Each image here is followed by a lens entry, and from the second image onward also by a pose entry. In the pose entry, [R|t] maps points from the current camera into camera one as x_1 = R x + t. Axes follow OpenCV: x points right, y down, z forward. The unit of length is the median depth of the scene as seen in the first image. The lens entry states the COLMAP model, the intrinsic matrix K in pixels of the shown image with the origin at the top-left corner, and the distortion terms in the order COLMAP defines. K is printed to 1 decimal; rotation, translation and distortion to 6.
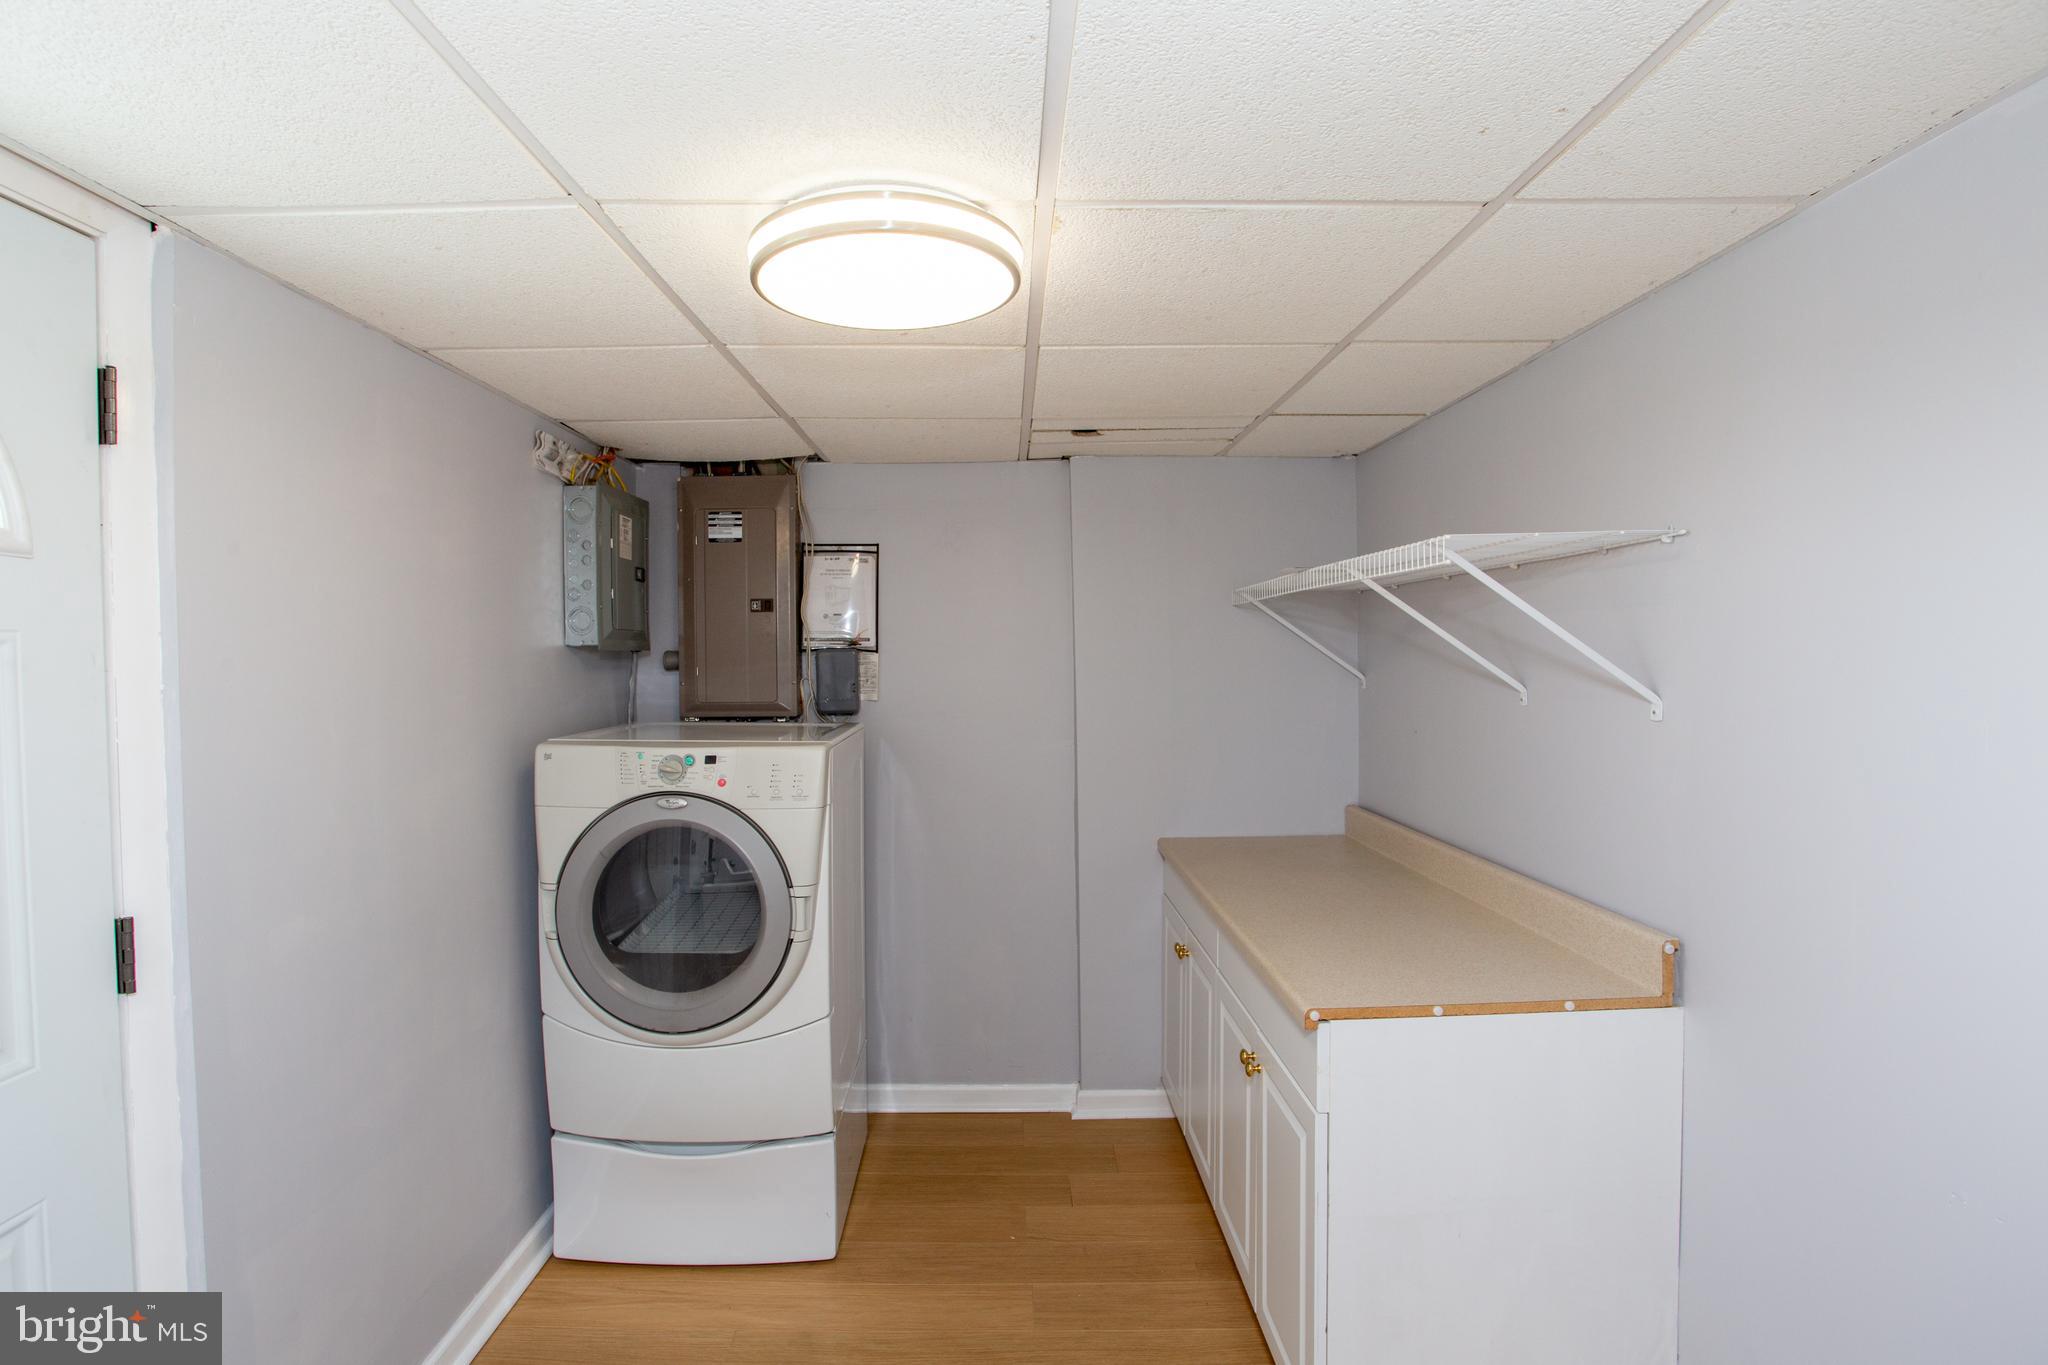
lens RADIAL K [[994.2, 0, 1009.9], [0, 994.2, 676.1], [0, 0, 1]] dist [-0.087345, 0.040527]
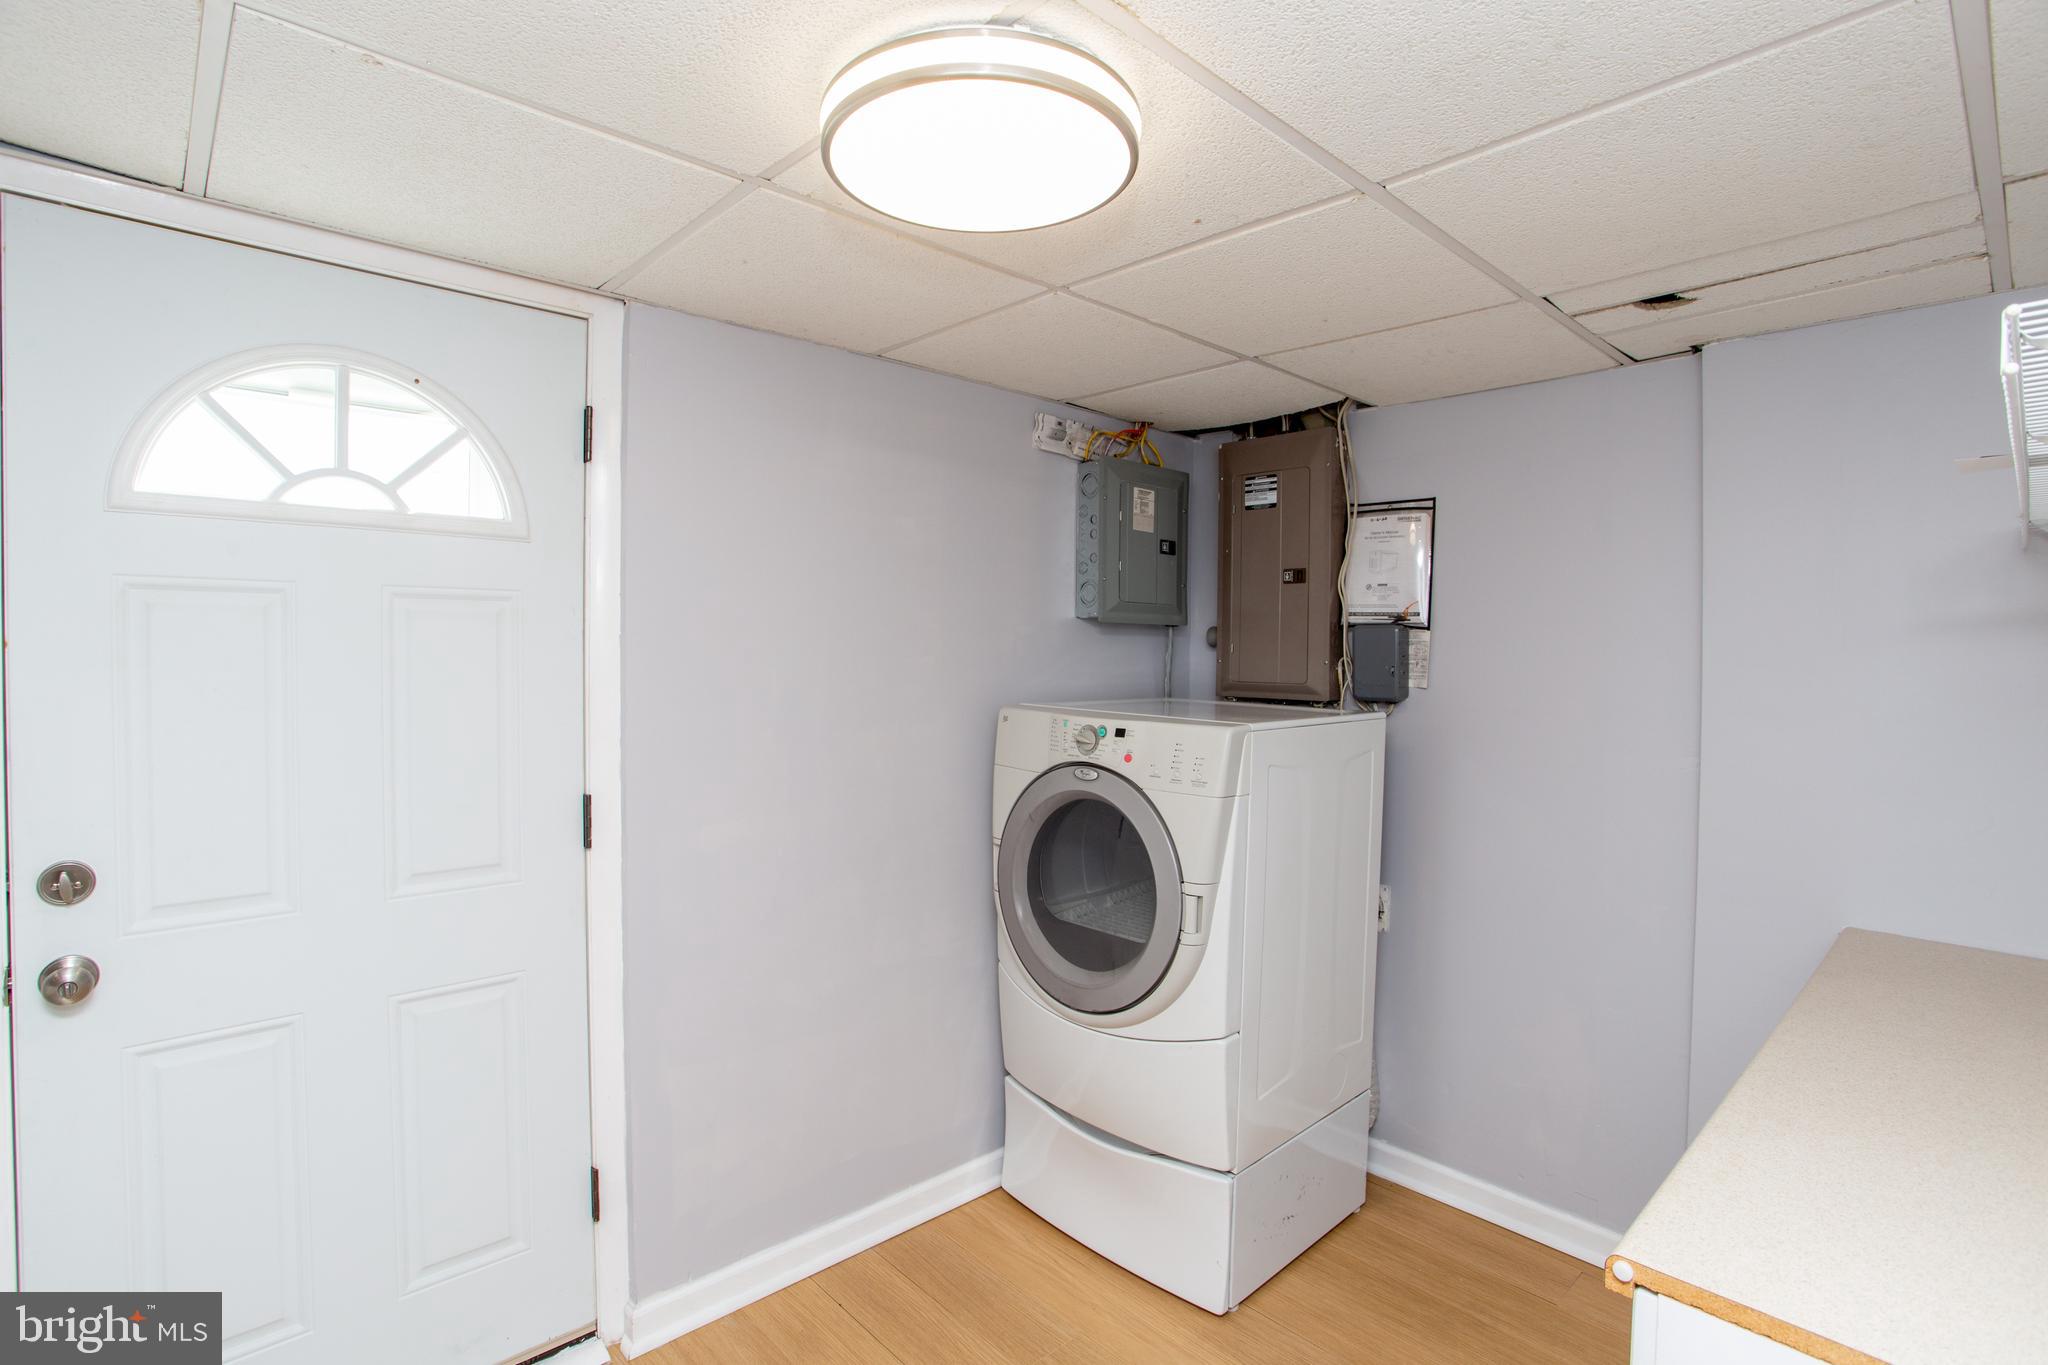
lens RADIAL K [[994.2, 0, 1009.9], [0, 994.2, 676.1], [0, 0, 1]] dist [-0.087345, 0.040527]
pose [[0.672168, 0.035951, -0.739525, 0.267946], [-0.035290, 0.999241, 0.016501, 0.015144], [0.739557, 0.015006, 0.672927, 0.229252]]
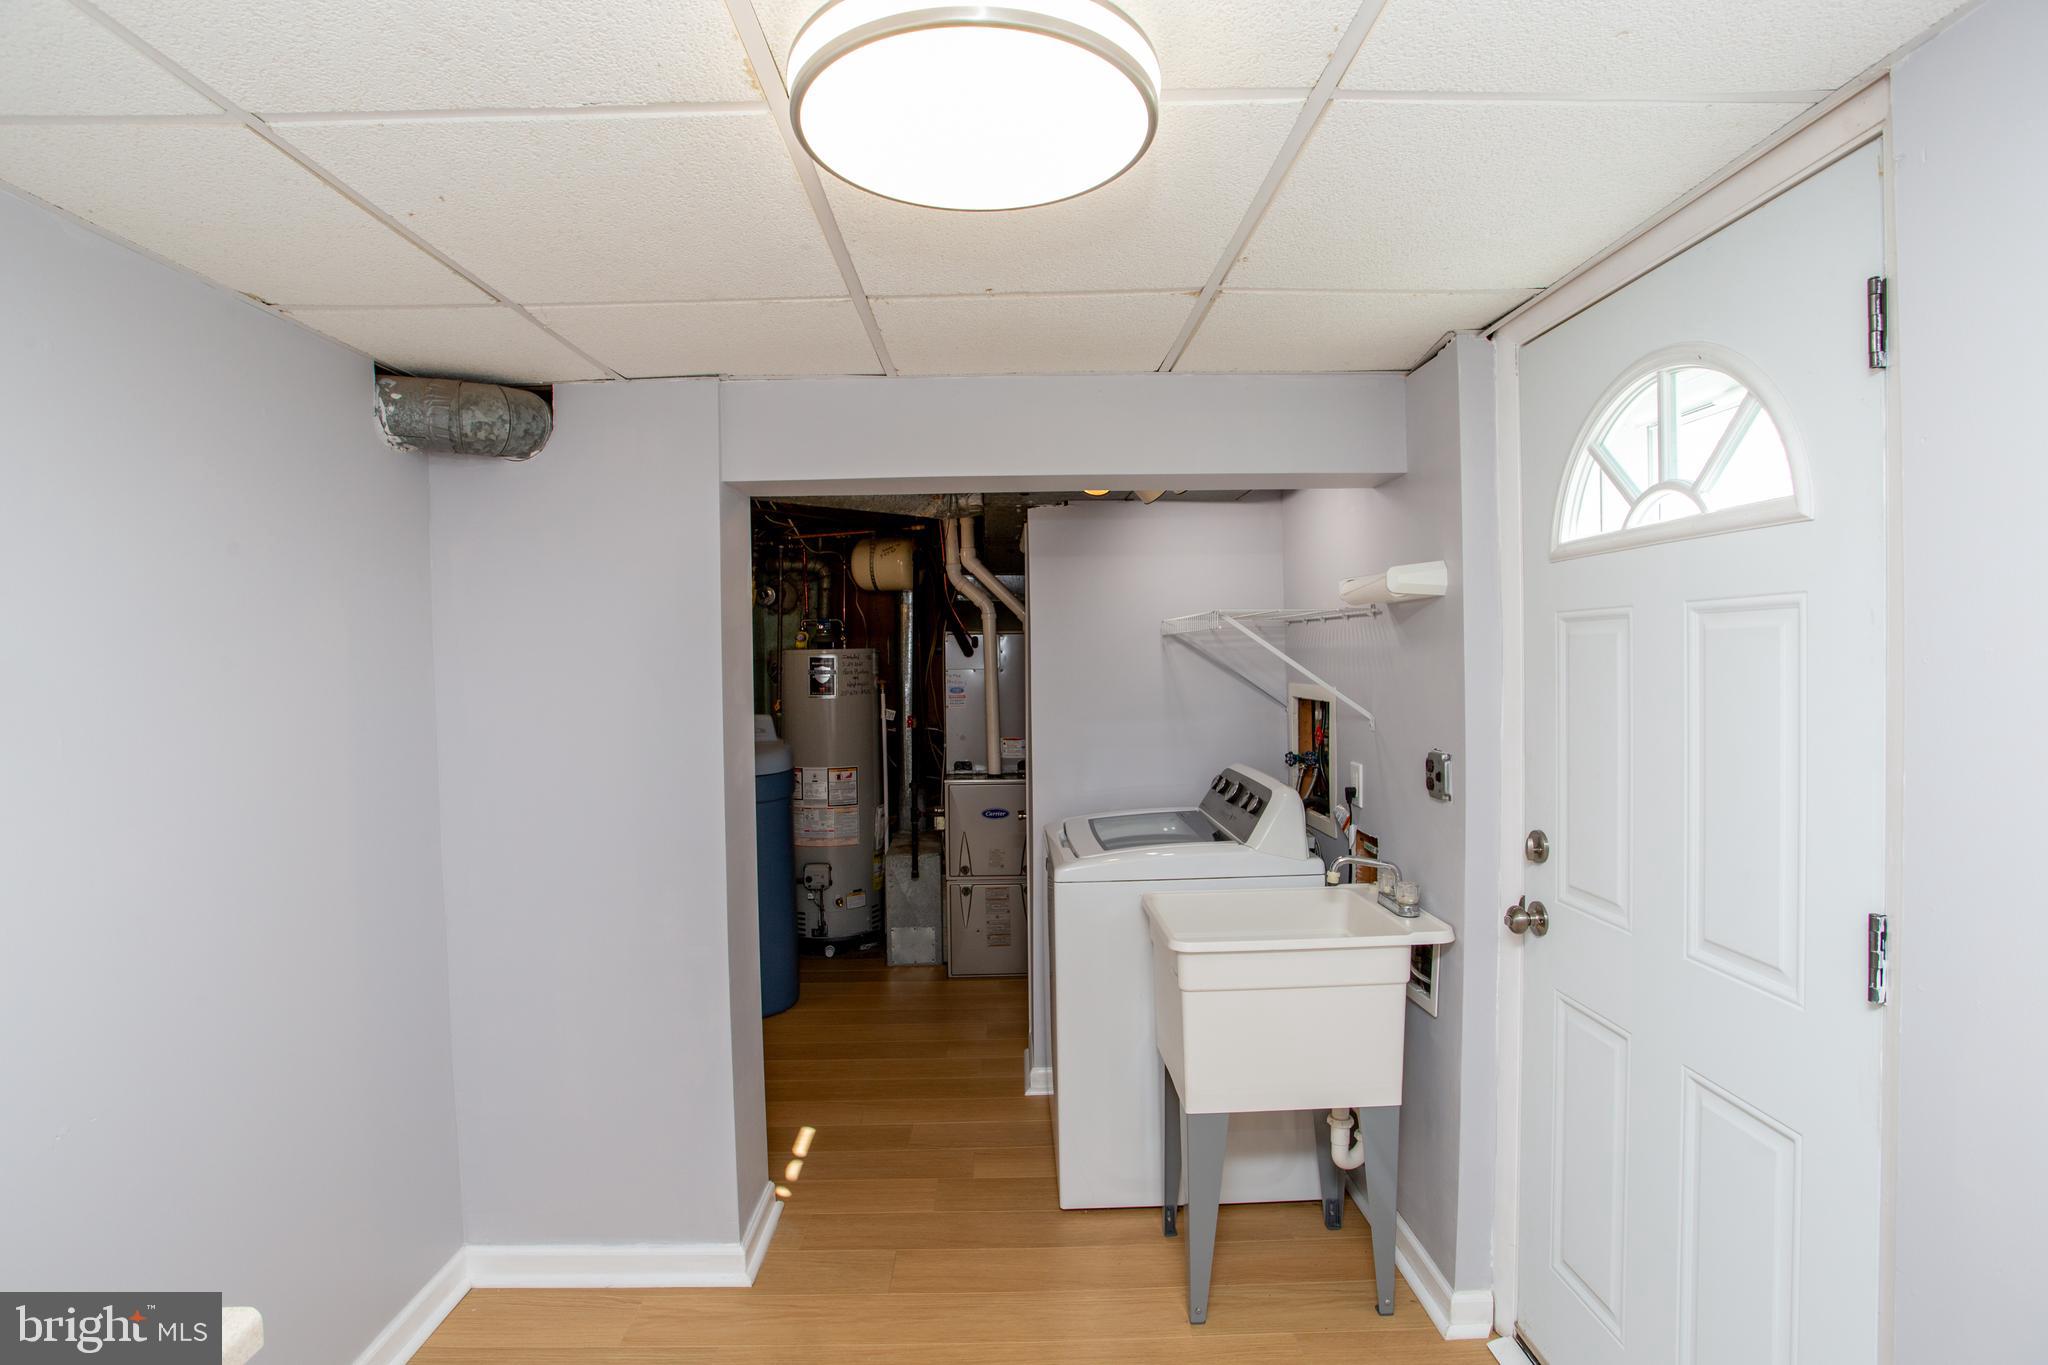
lens RADIAL K [[994.2, 0, 1009.9], [0, 994.2, 676.1], [0, 0, 1]] dist [-0.087345, 0.040527]
pose [[-0.999609, 0.027406, 0.005557, -0.074678], [0.027641, 0.998470, 0.047891, -0.012807], [-0.004236, 0.048026, -0.998837, 0.882246]]
